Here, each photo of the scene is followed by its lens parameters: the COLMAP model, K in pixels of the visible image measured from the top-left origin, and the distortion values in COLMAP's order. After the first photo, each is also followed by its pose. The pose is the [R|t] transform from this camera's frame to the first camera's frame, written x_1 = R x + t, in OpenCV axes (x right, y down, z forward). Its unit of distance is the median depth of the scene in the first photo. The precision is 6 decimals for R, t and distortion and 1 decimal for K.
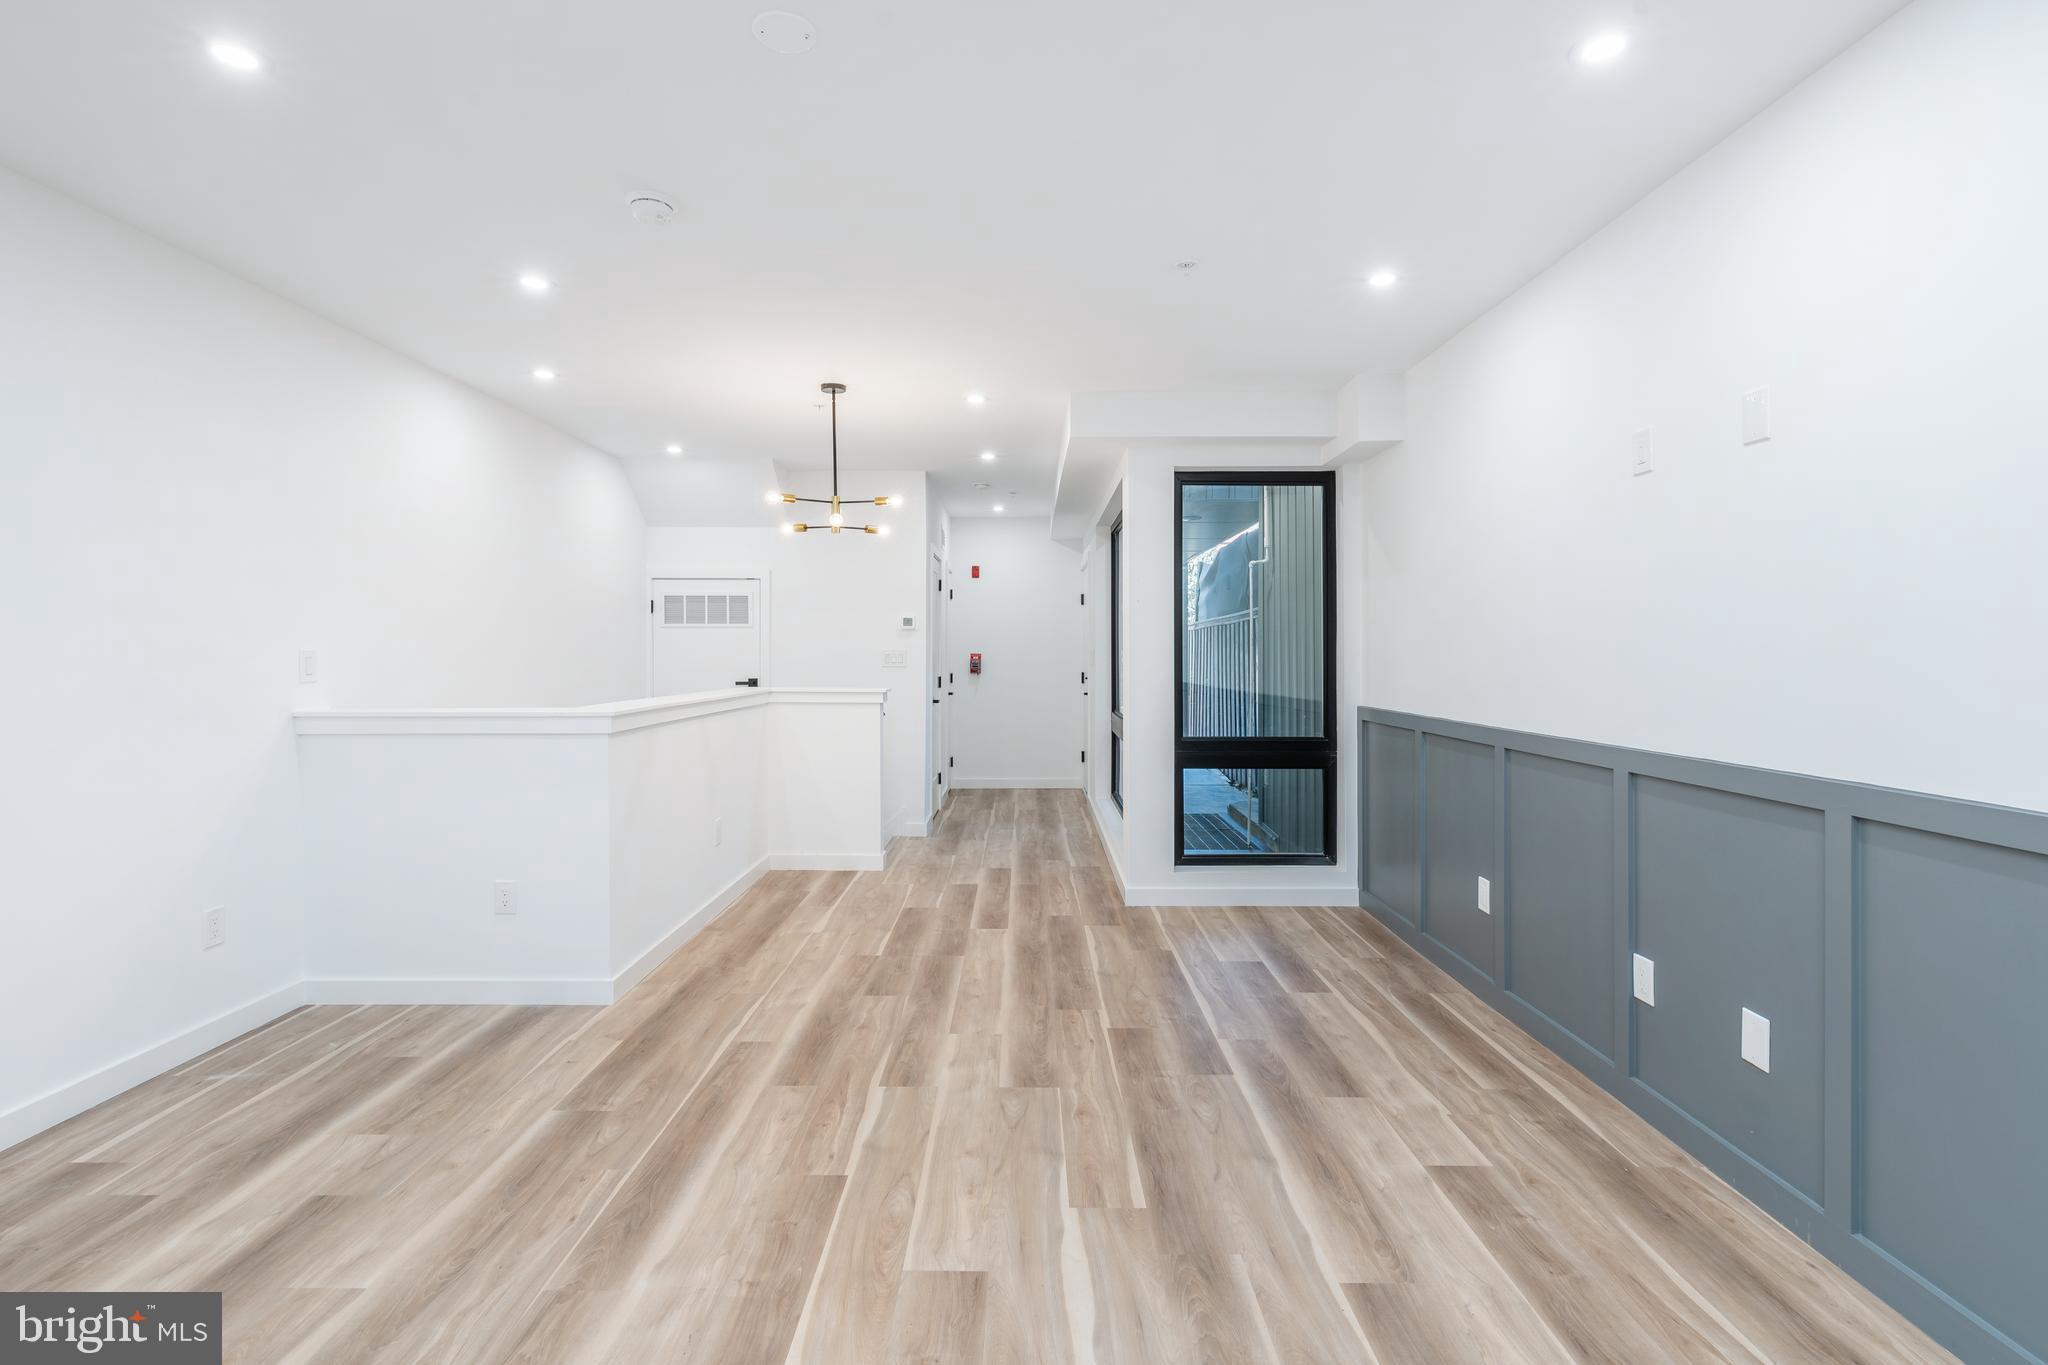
lens RADIAL K [[931.6, 0, 1015.2], [0, 931.6, 665.1], [0, 0, 1]] dist [0.002523, -0.000084]
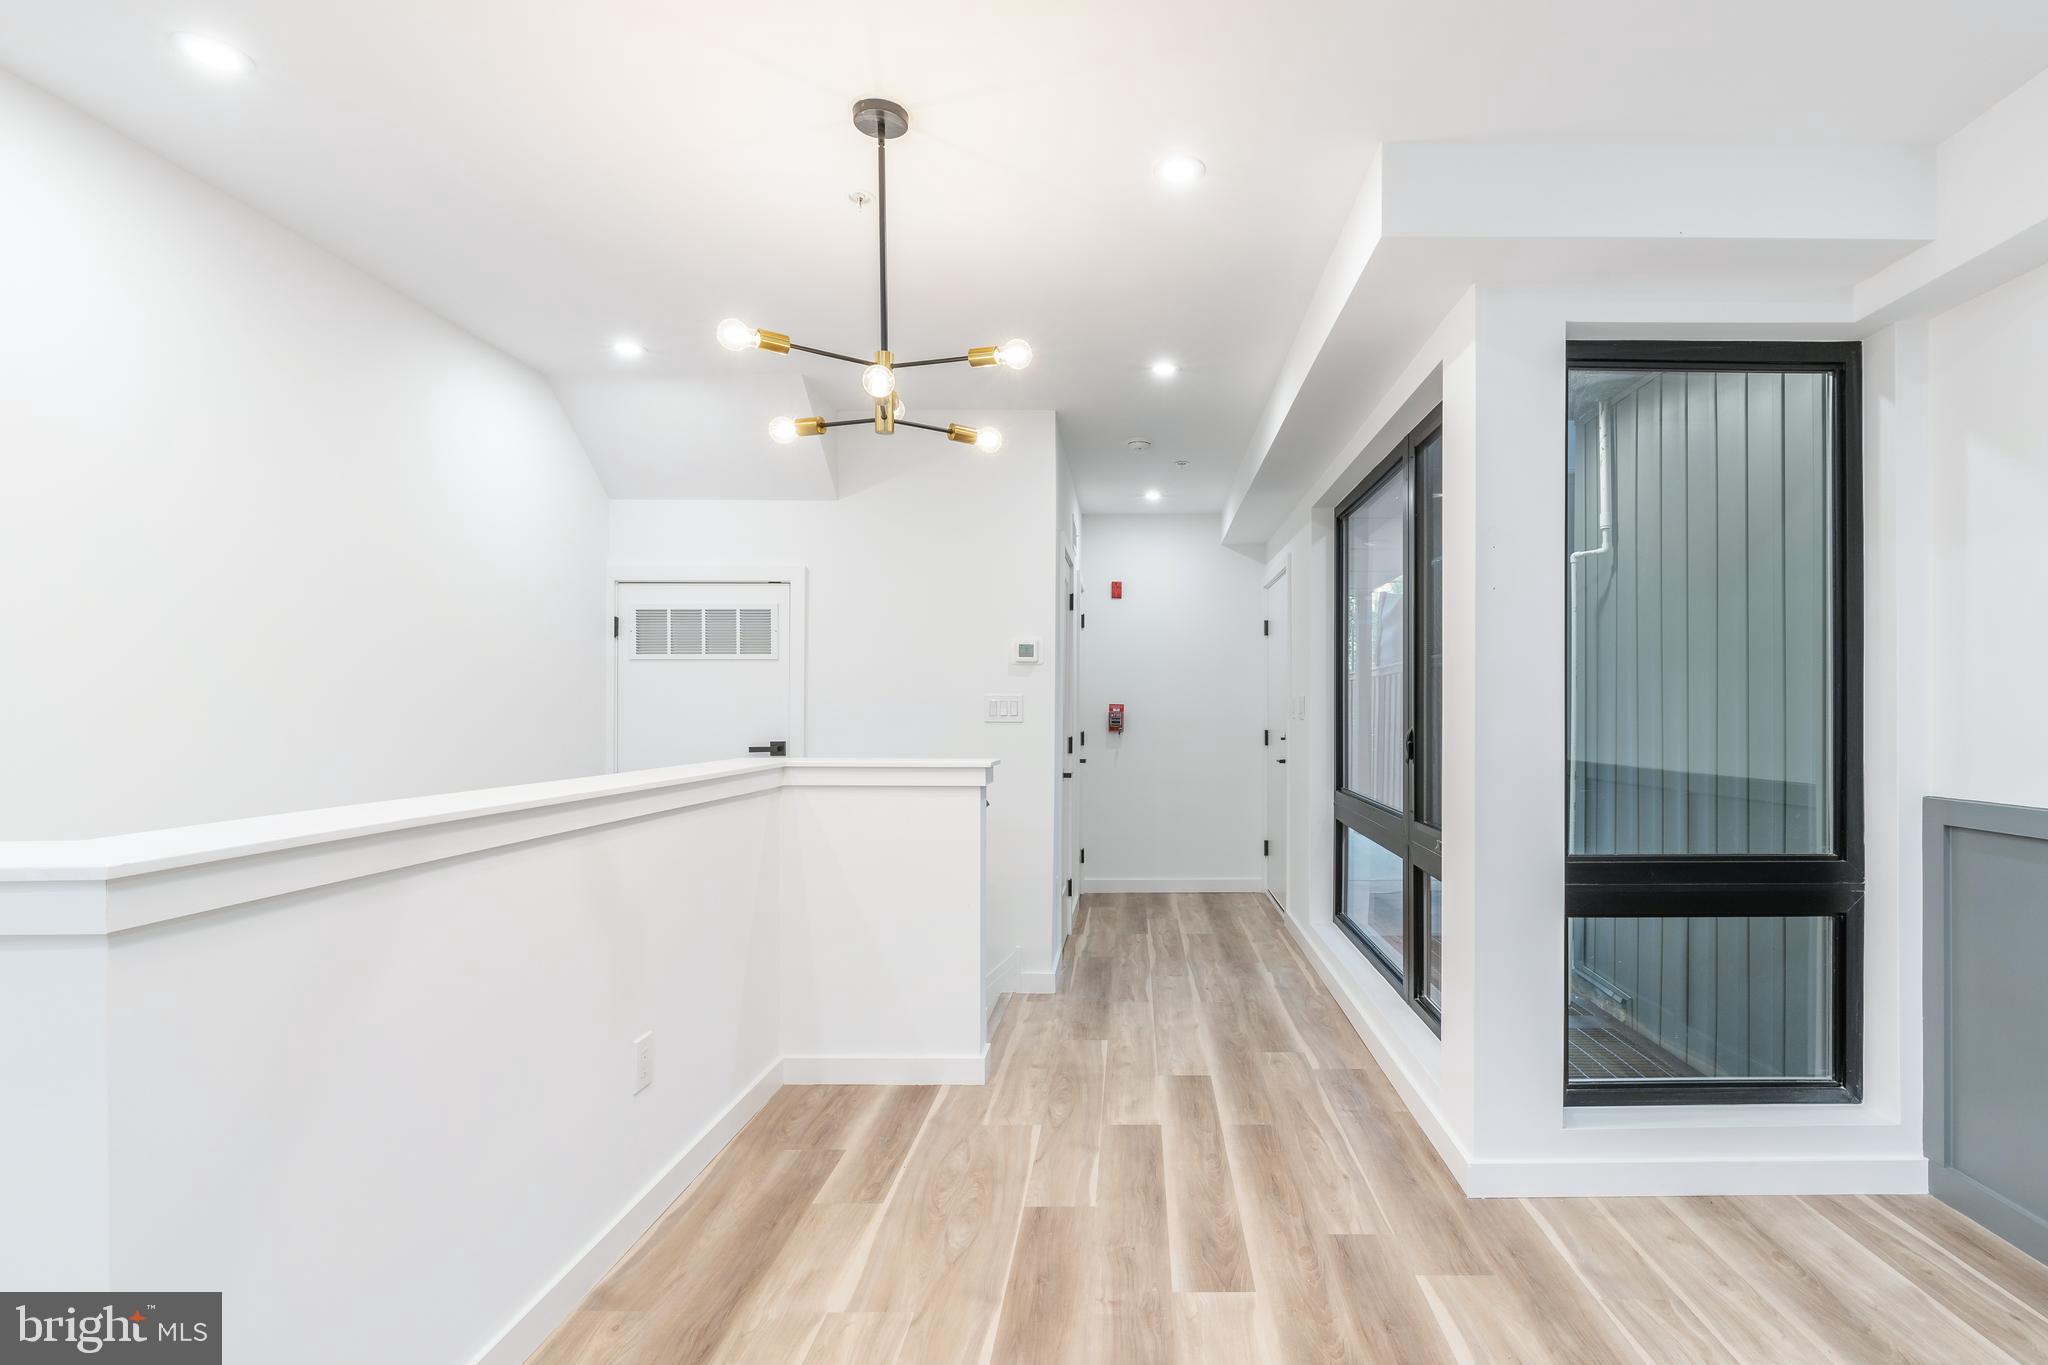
lens RADIAL K [[952.0, 0, 1143.4], [0, 952.0, 701.0], [0, 0, 1]] dist [0.002098, 0.000173]
pose [[0.999772, -0.000884, 0.021354, -0.073434], [0.001348, 0.999763, -0.021727, 0.002170], [-0.021329, 0.021751, 0.999536, 0.527449]]
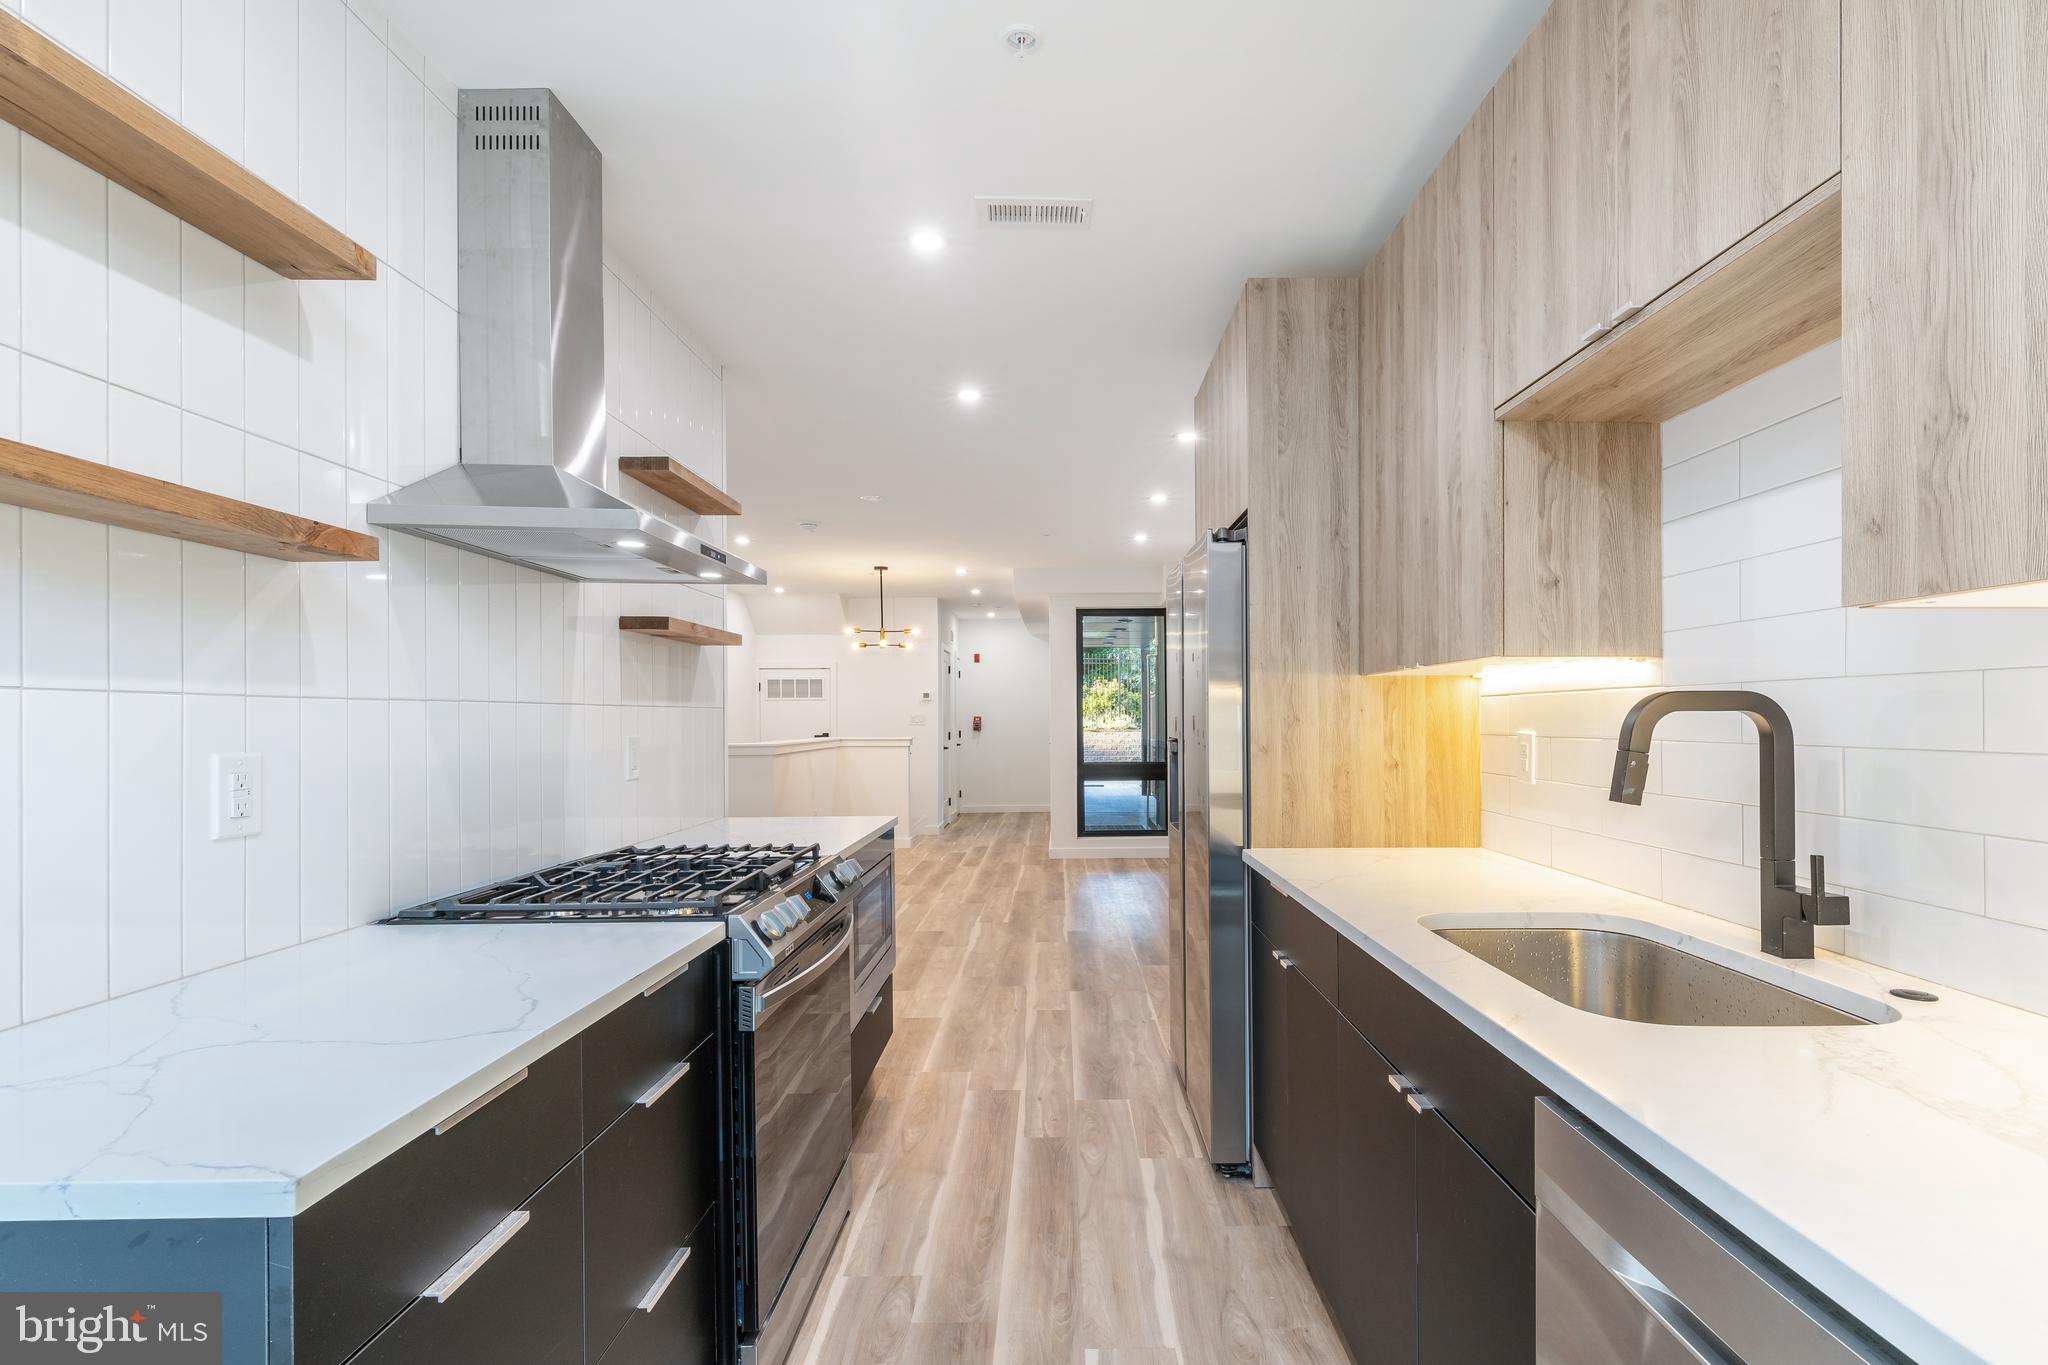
lens RADIAL K [[952.0, 0, 1058.8], [0, 952.0, 717.3], [0, 0, 1]] dist [0.001312, 0.000134]
pose [[0.999931, -0.007059, 0.009394, 0.132144], [0.007197, 0.999865, -0.014773, 0.021370], [-0.009289, 0.014839, 0.999847, -0.855155]]
